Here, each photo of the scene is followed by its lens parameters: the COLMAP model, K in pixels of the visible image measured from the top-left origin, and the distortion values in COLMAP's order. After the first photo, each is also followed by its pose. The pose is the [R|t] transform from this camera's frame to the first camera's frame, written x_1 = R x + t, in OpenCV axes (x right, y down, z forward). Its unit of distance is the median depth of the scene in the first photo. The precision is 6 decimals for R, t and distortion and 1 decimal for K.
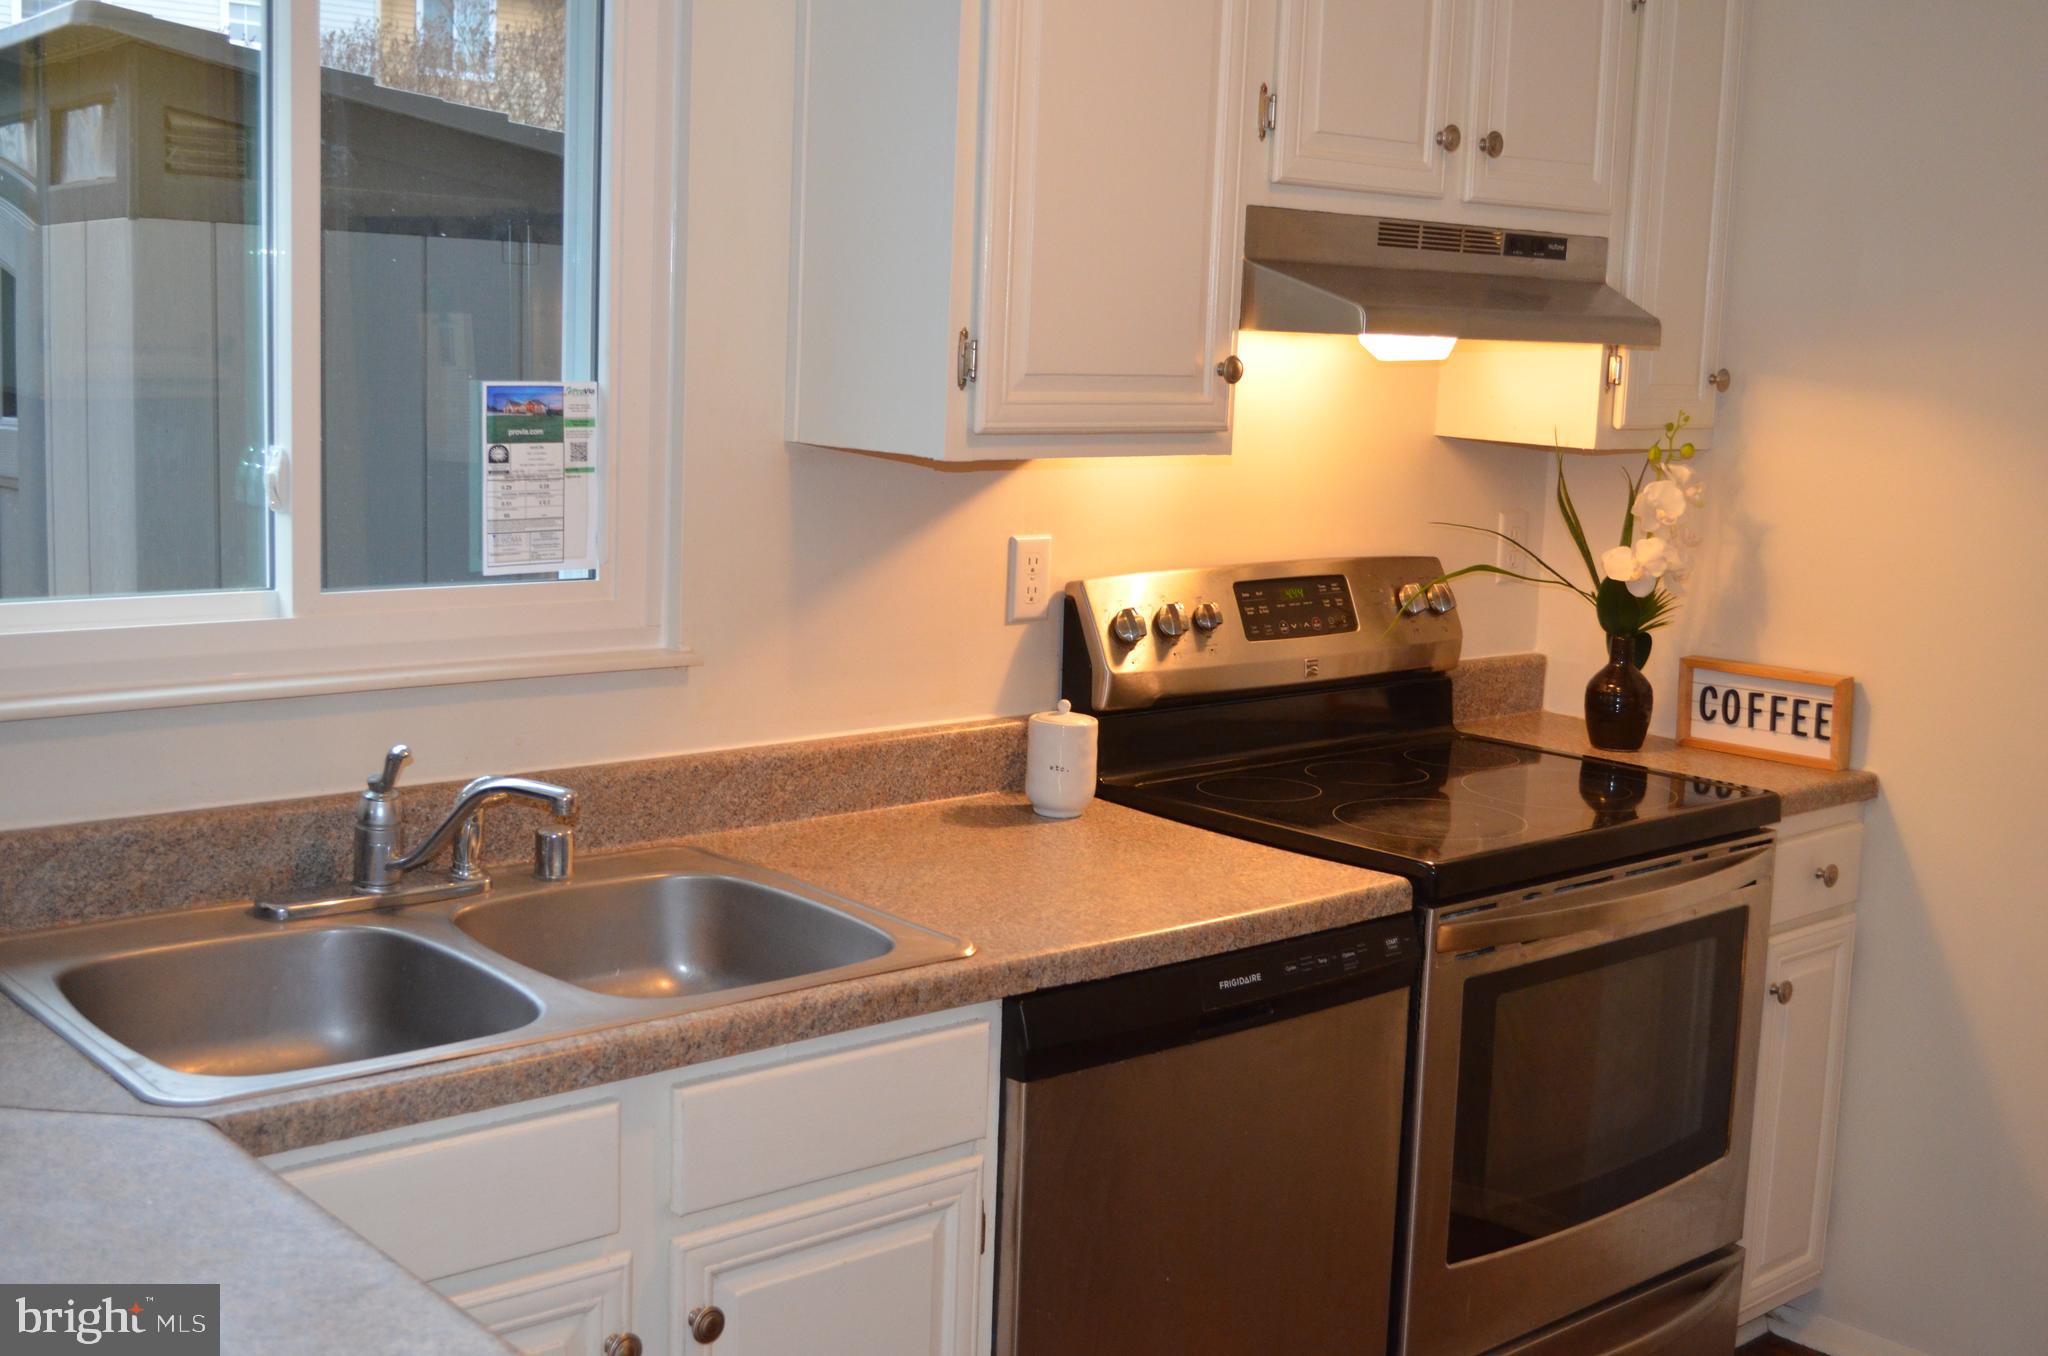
lens RADIAL K [[2259.2, 0, 1022.0], [0, 2259.2, 687.9], [0, 0, 1]] dist [-0.066011, 0.000000]
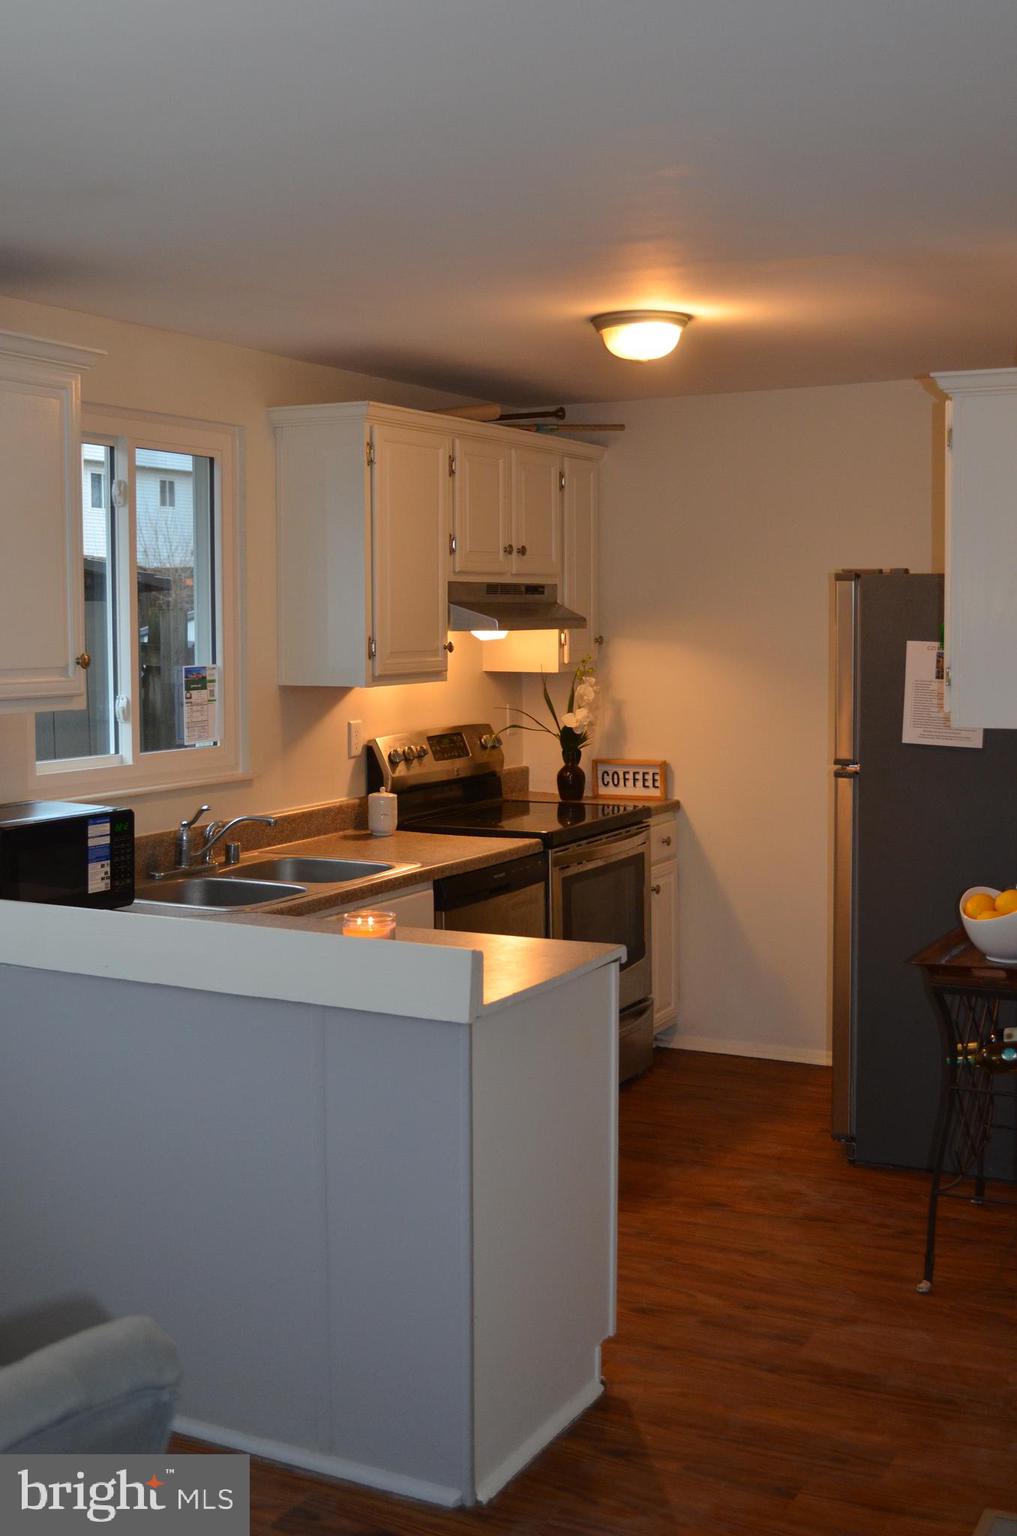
lens RADIAL K [[1694.4, 0, 509.2], [0, 1694.4, 764.0], [0, 0, 1]] dist [-0.066011, 0.000000]
pose [[0.932415, -0.071955, 0.354154, -0.471226], [0.095072, 0.994298, -0.048289, 0.077603], [-0.348660, 0.078695, 0.933940, -0.700230]]
